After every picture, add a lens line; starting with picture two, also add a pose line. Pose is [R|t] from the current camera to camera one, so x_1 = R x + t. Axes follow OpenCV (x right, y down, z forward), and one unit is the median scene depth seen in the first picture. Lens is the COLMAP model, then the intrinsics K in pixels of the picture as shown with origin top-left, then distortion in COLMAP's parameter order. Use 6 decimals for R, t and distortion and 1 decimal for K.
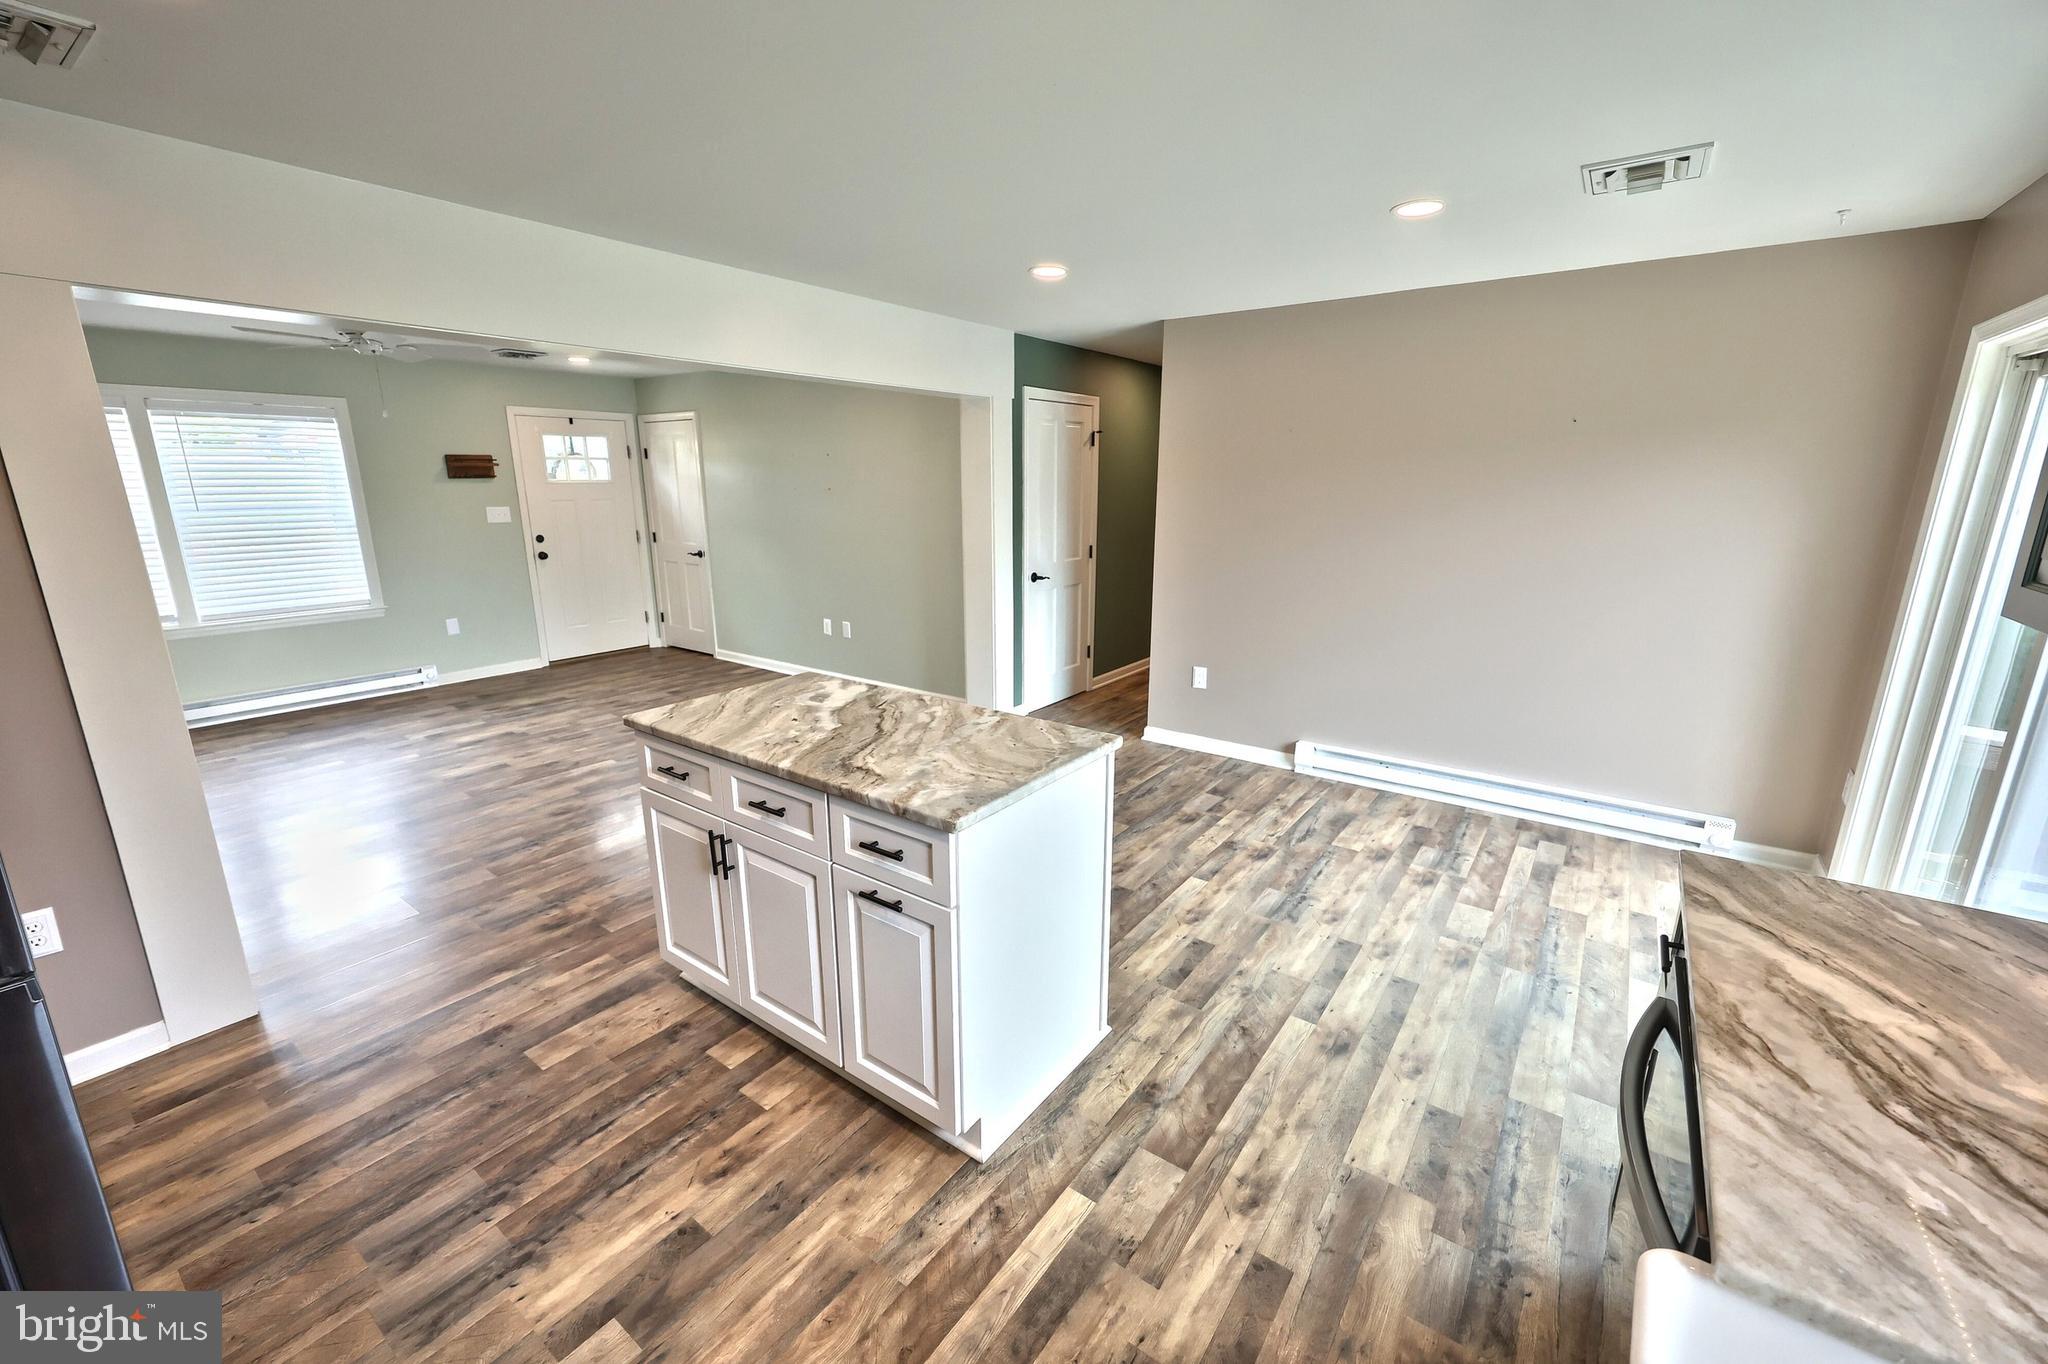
lens RADIAL K [[843.8, 0, 1005.9], [0, 843.8, 672.0], [0, 0, 1]] dist [0.001149, -0.000043]
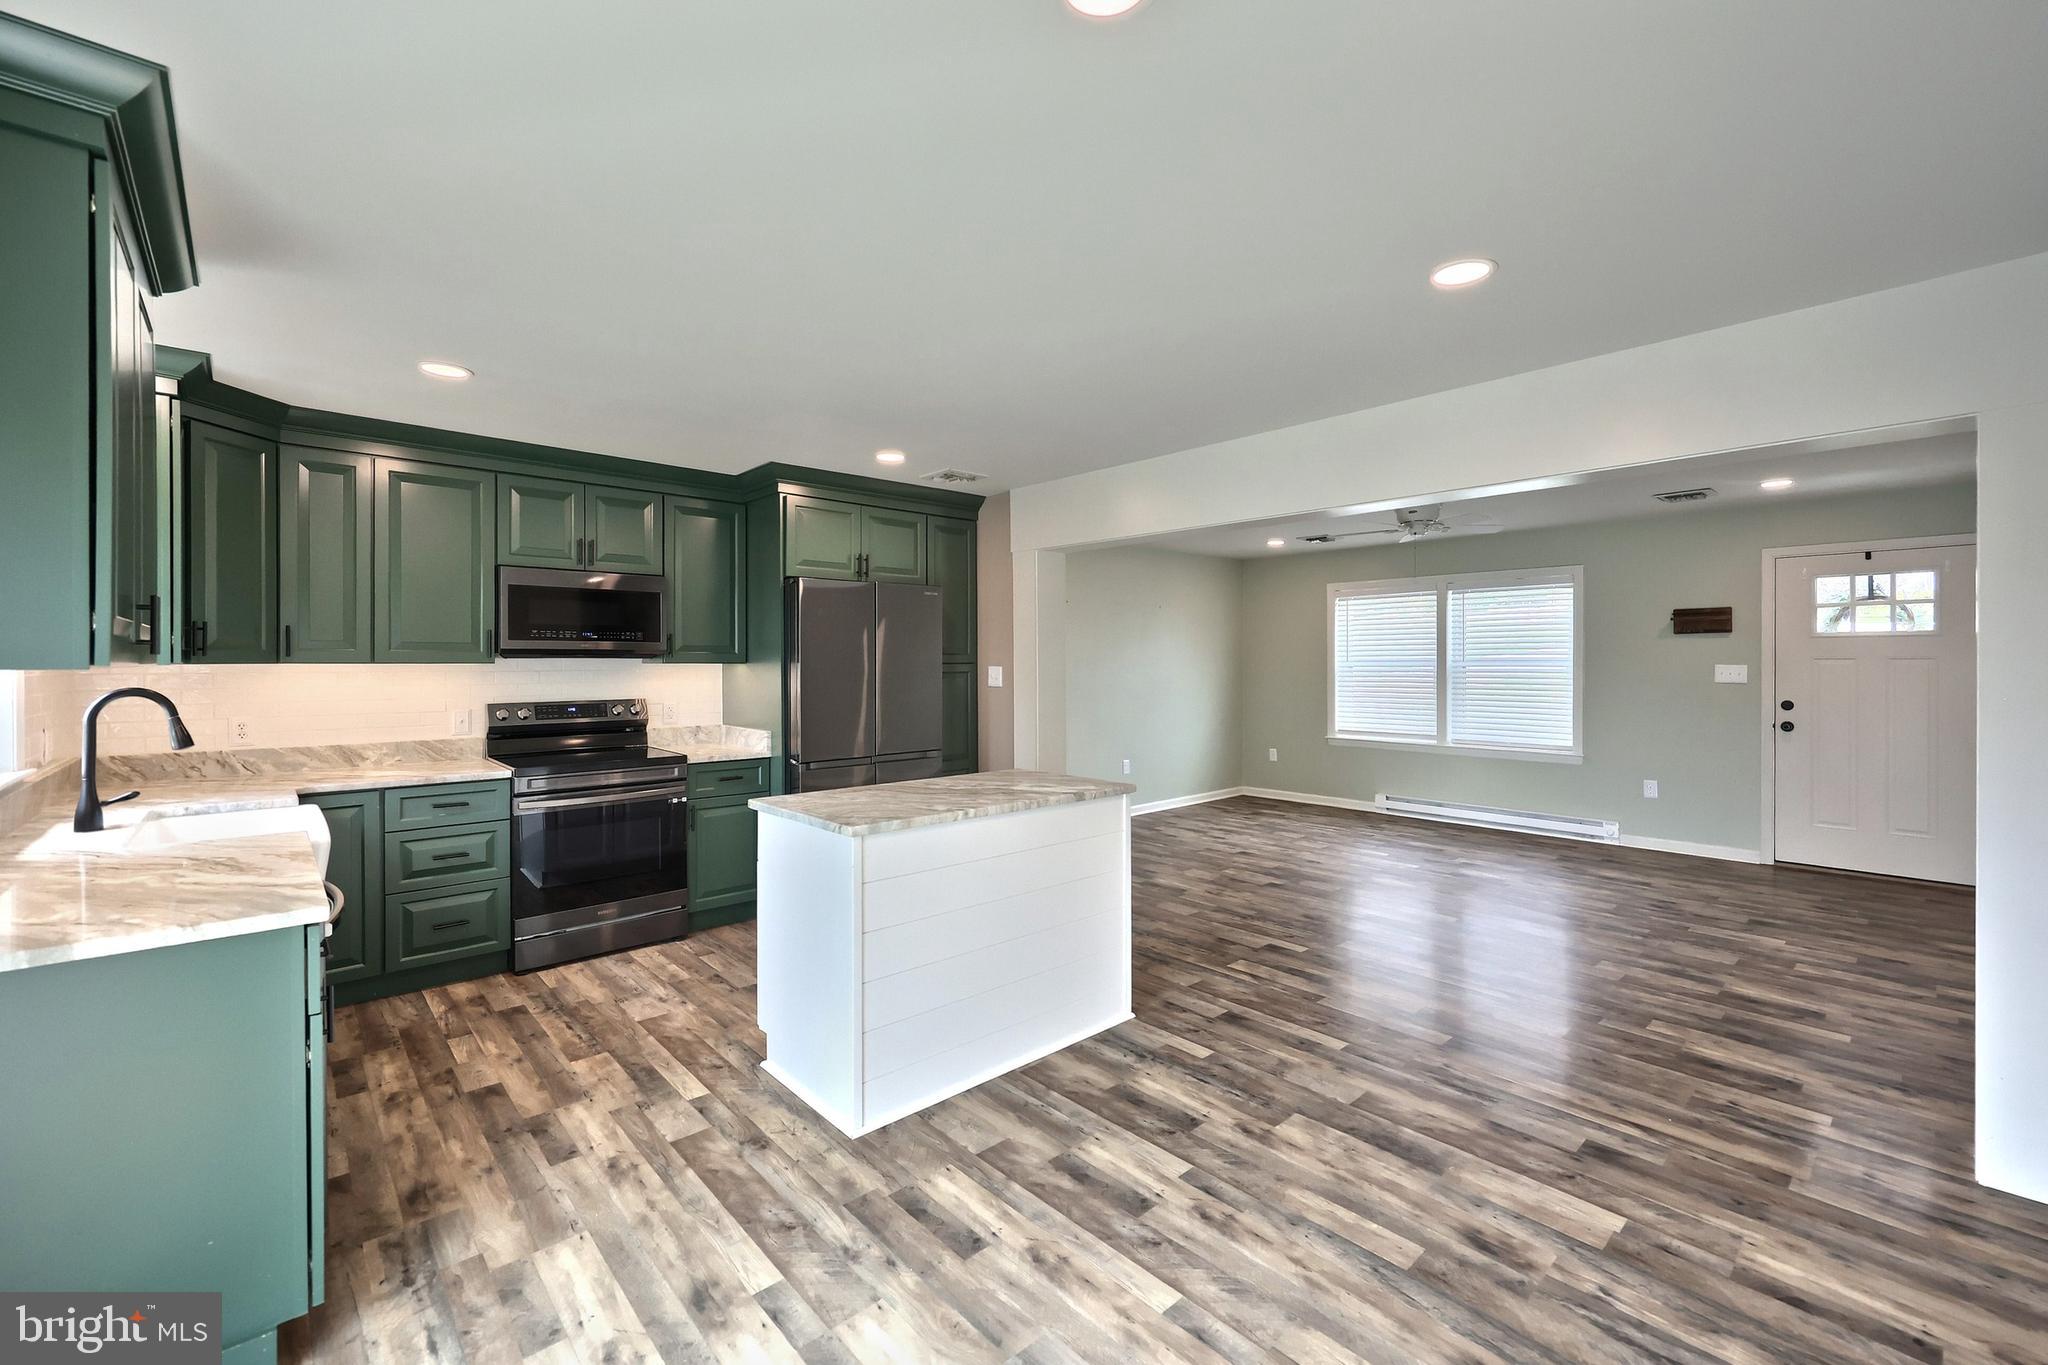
lens RADIAL K [[843.8, 0, 1013.5], [0, 843.8, 661.1], [0, 0, 1]] dist [0.001149, -0.000043]
pose [[-0.207177, 0.000513, -0.978303, 0.998321], [-0.218703, 0.974667, 0.046827, -0.198726], [0.953544, 0.223659, -0.201816, 1.190486]]
